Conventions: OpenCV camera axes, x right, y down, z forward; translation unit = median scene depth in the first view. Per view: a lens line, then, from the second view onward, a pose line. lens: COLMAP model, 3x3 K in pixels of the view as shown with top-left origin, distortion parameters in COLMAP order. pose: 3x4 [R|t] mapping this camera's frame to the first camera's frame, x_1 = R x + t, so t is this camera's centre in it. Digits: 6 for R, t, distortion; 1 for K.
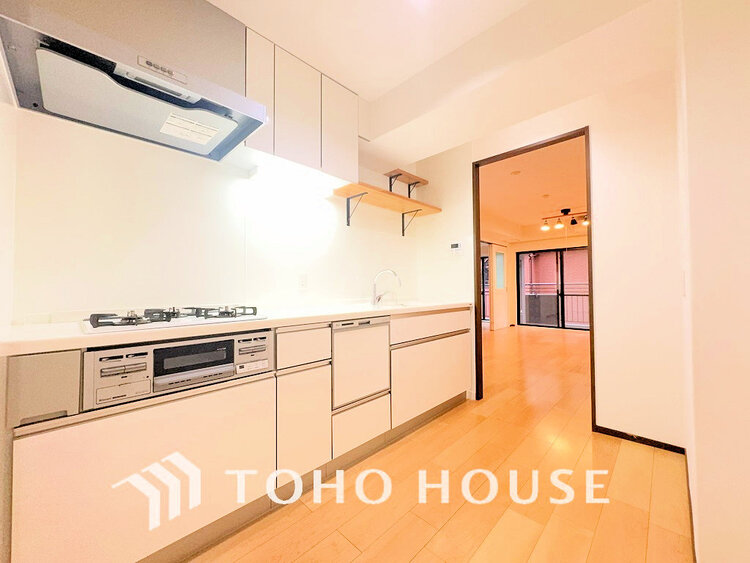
lens RADIAL K [[298.1, 0, 375.0], [0, 298.1, 281.5], [0, 0, 1]] dist [-0.000873, -0.000031]
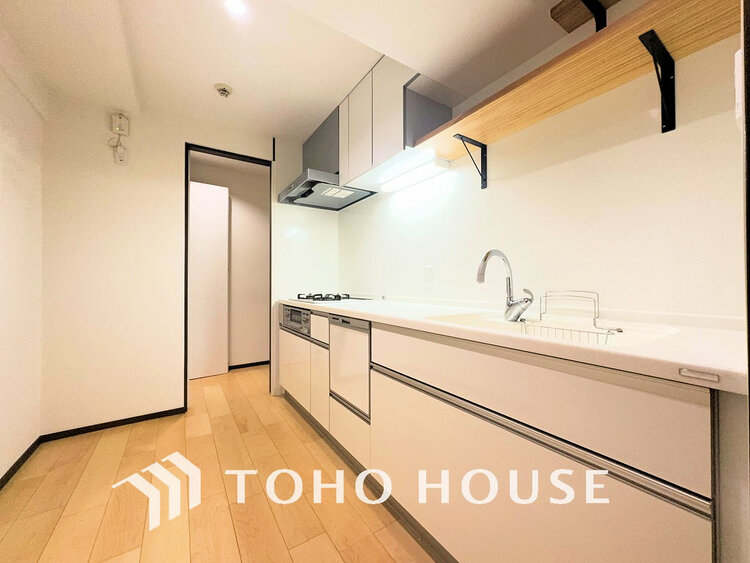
lens RADIAL K [[298.1, 0, 375.0], [0, 298.1, 281.5], [0, 0, 1]] dist [-0.000873, -0.000031]
pose [[-0.211838, 0.003032, -0.977300, 0.896896], [0.020305, 0.999793, -0.001299, 0.016087], [0.977094, -0.020119, -0.211856, 1.355165]]
